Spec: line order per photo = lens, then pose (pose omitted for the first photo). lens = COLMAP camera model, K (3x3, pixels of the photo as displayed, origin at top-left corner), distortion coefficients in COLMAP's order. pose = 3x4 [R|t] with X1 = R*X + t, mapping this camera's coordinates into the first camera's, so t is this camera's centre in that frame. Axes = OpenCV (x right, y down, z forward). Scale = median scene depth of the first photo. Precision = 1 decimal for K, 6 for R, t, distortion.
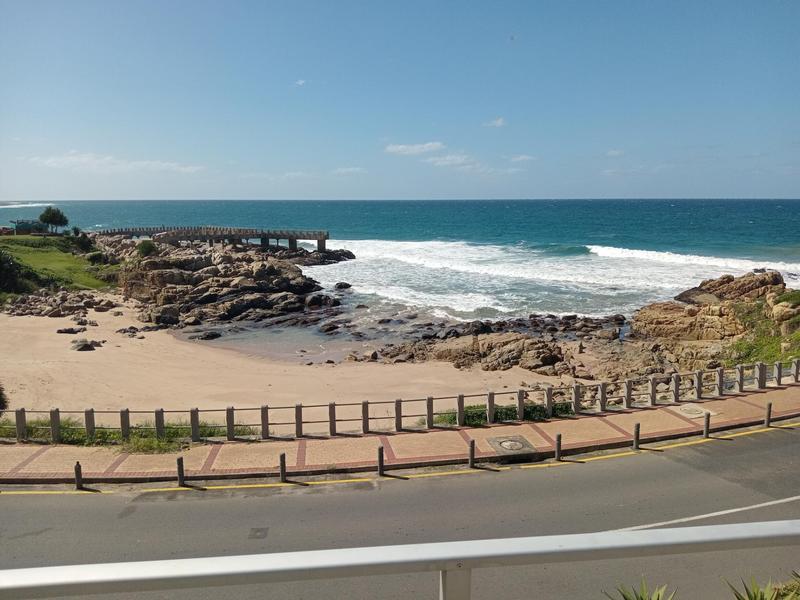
lens RADIAL K [[599.9, 0, 400.3], [0, 599.9, 296.5], [0, 0, 1]] dist [-0.012362, -0.008982]
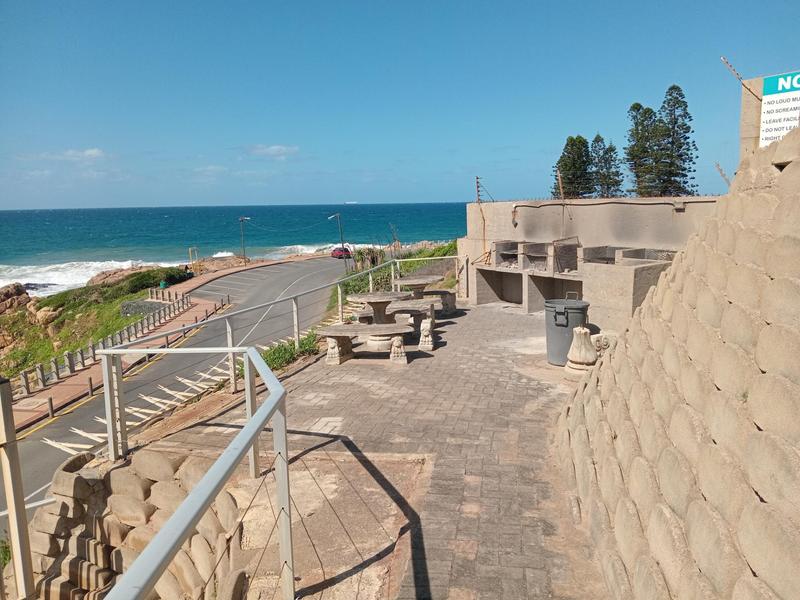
lens RADIAL K [[599.9, 0, 400.2], [0, 599.9, 299.9], [0, 0, 1]] dist [-0.012362, -0.008982]
pose [[0.395041, -0.153519, 0.905745, -0.118624], [0.165172, 0.981740, 0.094359, 0.000020], [-0.903693, 0.112328, 0.413185, -0.077852]]
